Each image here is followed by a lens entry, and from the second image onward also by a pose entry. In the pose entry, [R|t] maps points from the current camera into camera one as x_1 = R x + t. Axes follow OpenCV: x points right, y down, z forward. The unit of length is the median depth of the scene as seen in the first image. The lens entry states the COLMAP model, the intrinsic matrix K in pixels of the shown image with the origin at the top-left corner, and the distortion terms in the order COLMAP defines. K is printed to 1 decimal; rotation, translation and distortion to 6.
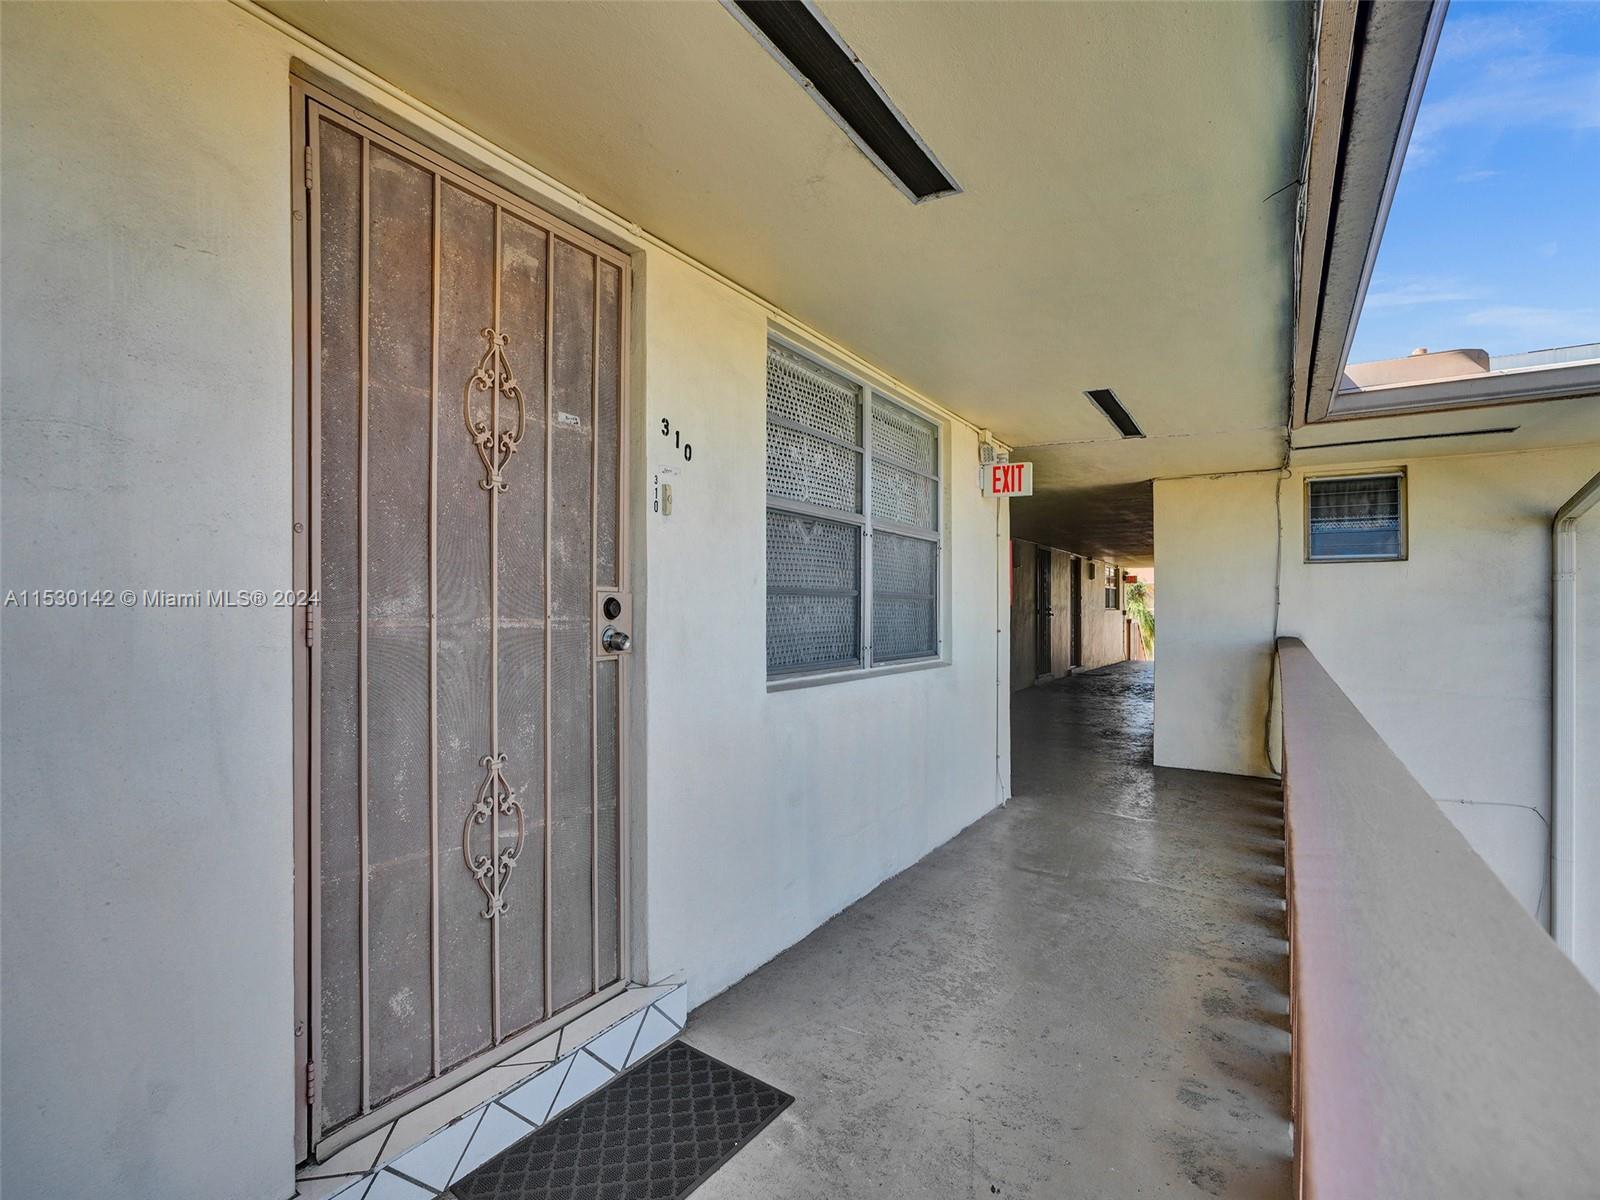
lens RADIAL K [[747.7, 0, 801.9], [0, 747.7, 594.2], [0, 0, 1]] dist [-0.044531, 0.017741]
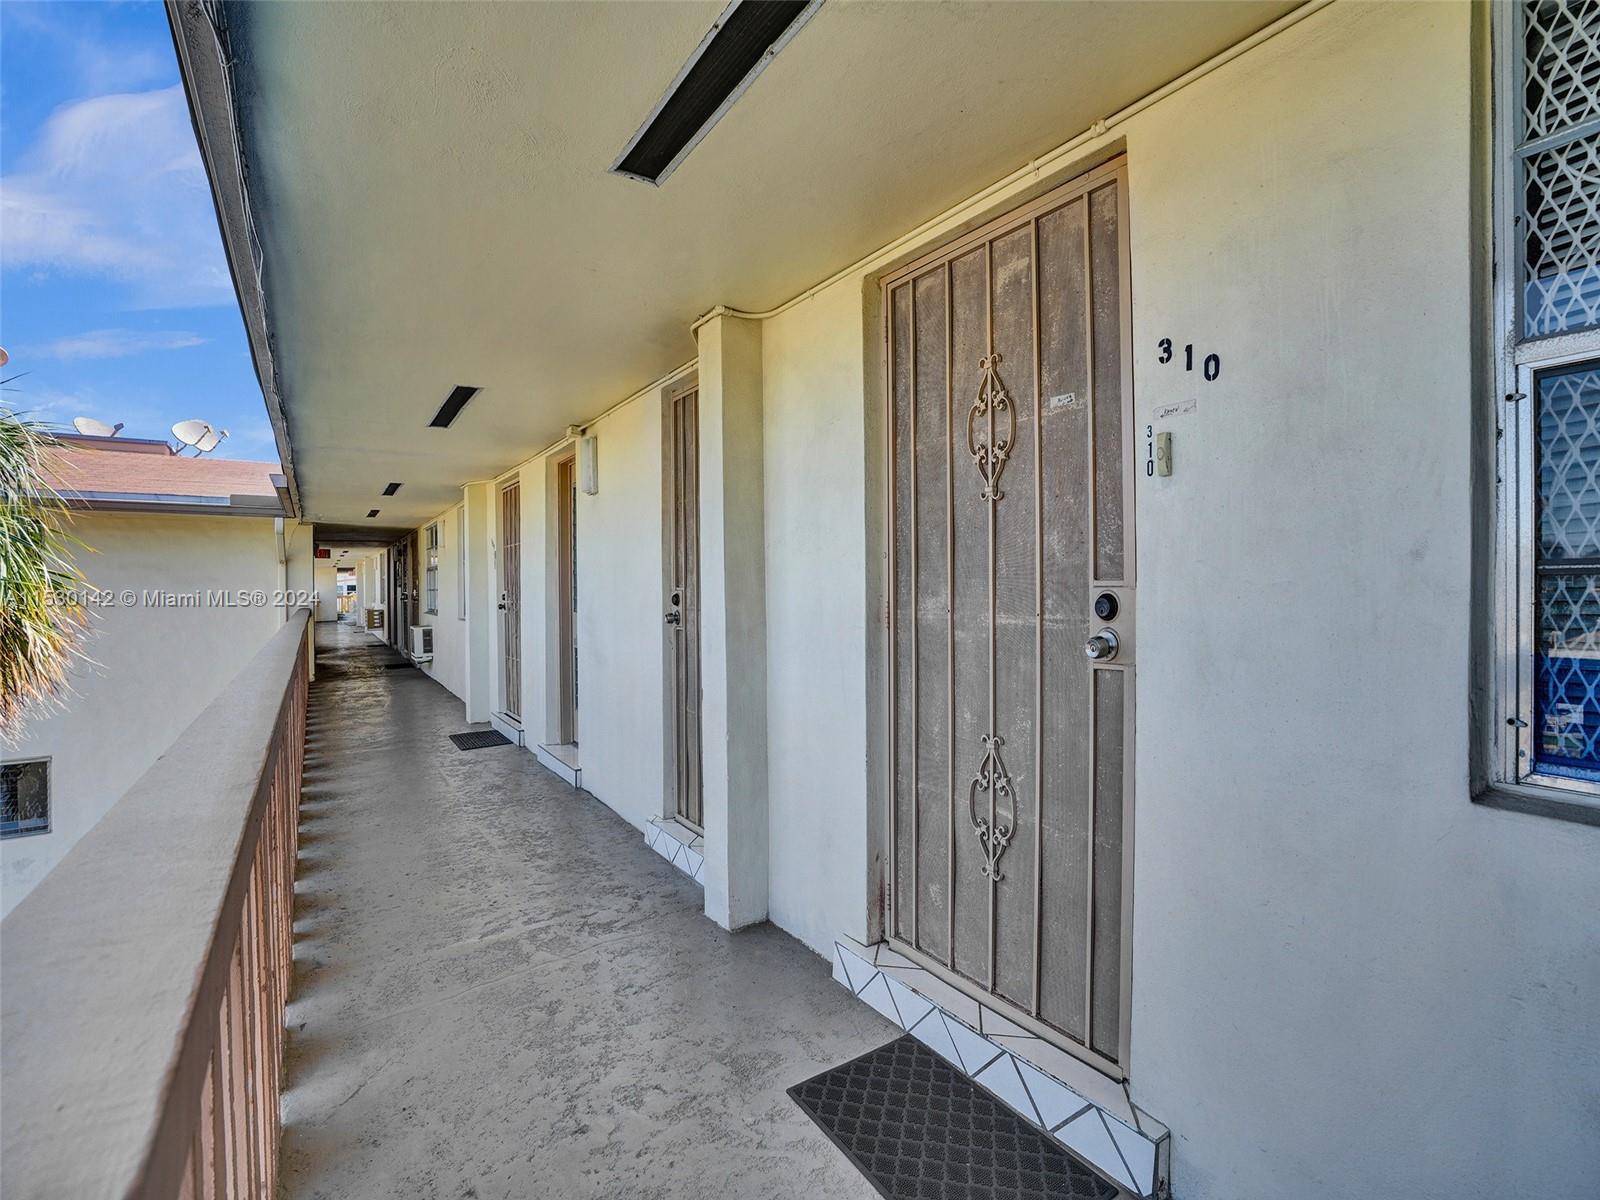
lens RADIAL K [[747.7, 0, 801.9], [0, 747.7, 594.2], [0, 0, 1]] dist [-0.044531, 0.017741]
pose [[-0.382910, 0.005044, -0.923772, 0.694397], [0.024034, 0.999701, -0.004504, 0.000442], [0.923473, -0.023927, -0.382917, 1.106302]]
